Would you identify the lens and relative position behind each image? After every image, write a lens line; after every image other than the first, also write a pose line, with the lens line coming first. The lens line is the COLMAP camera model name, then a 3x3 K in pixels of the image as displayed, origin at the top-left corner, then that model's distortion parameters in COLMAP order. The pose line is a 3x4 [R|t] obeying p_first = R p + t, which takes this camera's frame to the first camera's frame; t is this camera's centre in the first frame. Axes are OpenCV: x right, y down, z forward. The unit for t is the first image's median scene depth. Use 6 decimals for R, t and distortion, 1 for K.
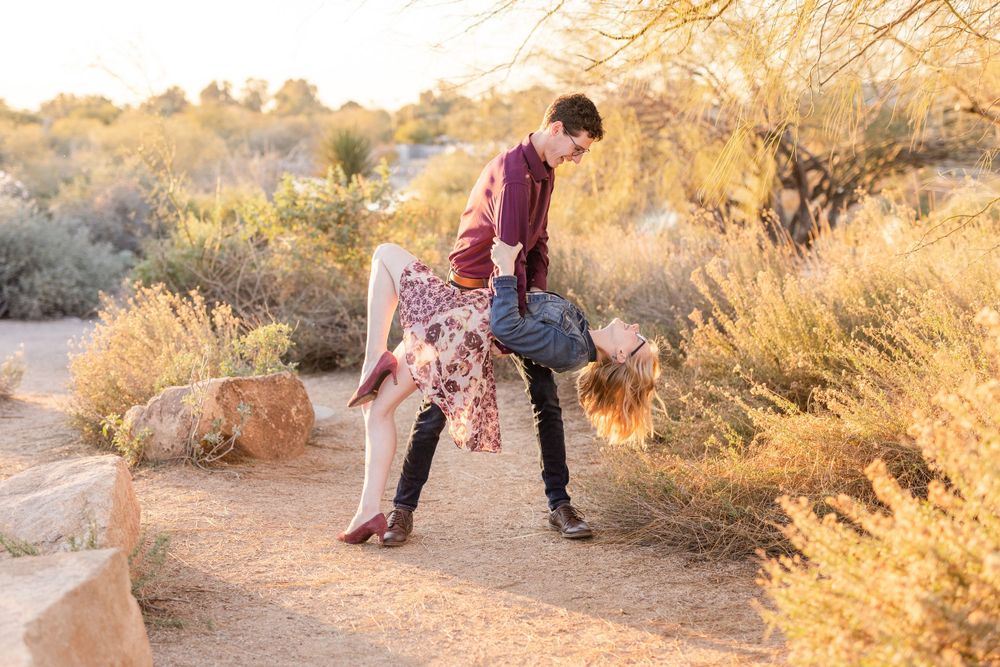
lens RADIAL K [[1732.7, 0, 500.0], [0, 1732.7, 333.5], [0, 0, 1]] dist [-0.011648, -0.114348]
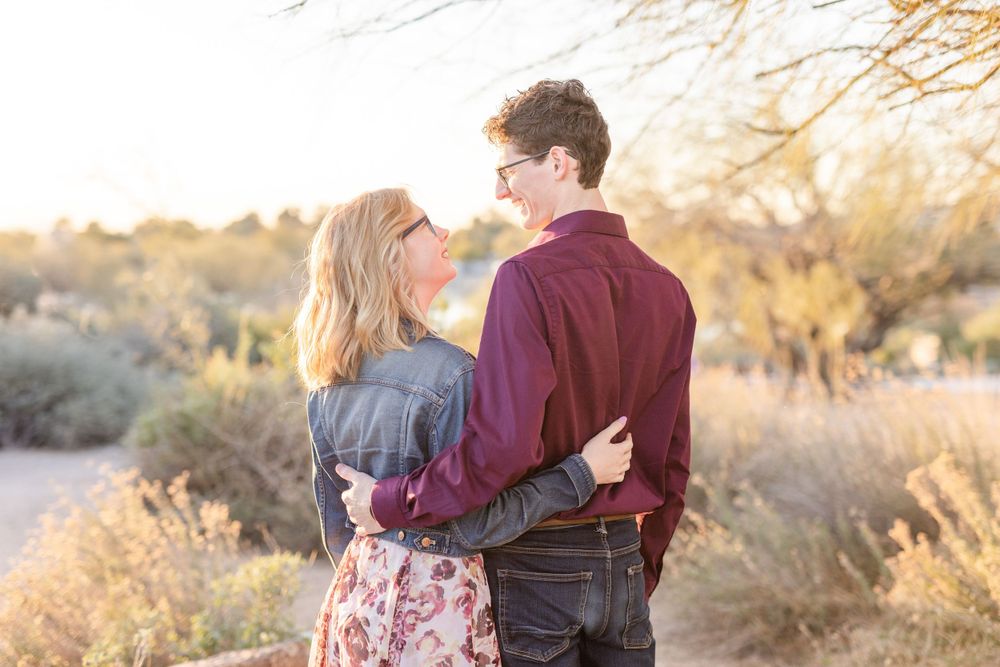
lens RADIAL K [[1391.2, 0, 522.8], [0, 1391.2, 334.0], [0, 0, 1]] dist [0.021116, 0.013976]
pose [[0.999969, 0.006434, -0.004508, -0.032531], [-0.006678, 0.998387, -0.056384, -0.053531], [0.004137, 0.056412, 0.998399, 0.422674]]
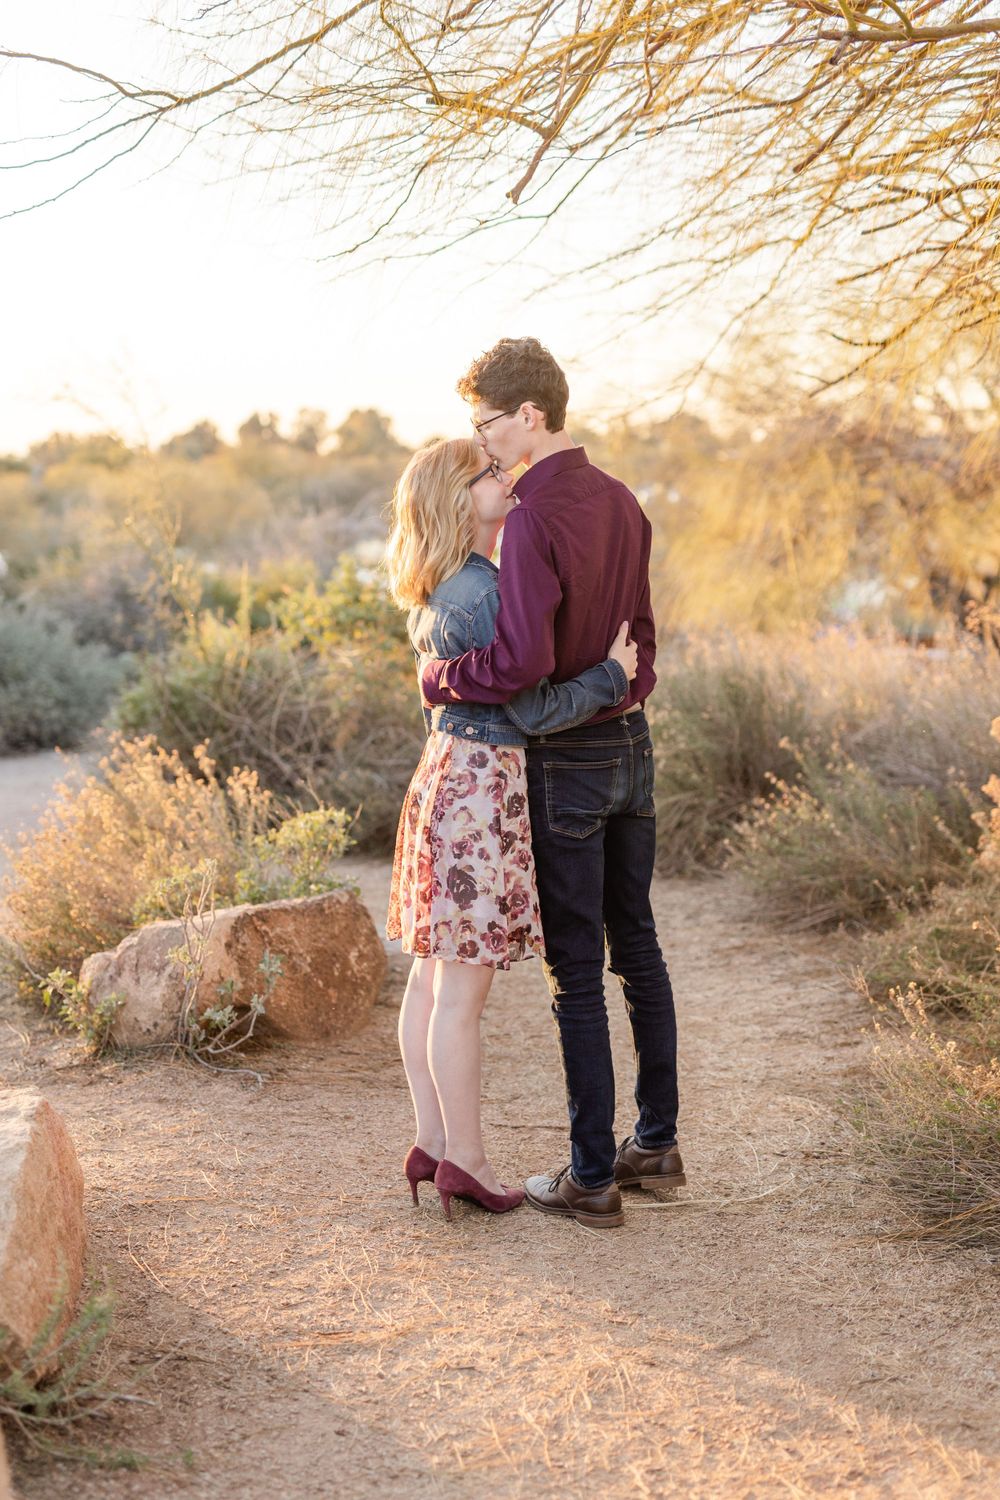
lens RADIAL K [[2211.4, 0, 500.0], [0, 2211.4, 750.0], [0, 0, 1]] dist [-0.027300, -0.174929]
pose [[0.998326, -0.005449, -0.057578, -0.018148], [0.006003, 0.999937, 0.009450, -0.030697], [0.057523, -0.009780, 0.998296, 0.185893]]
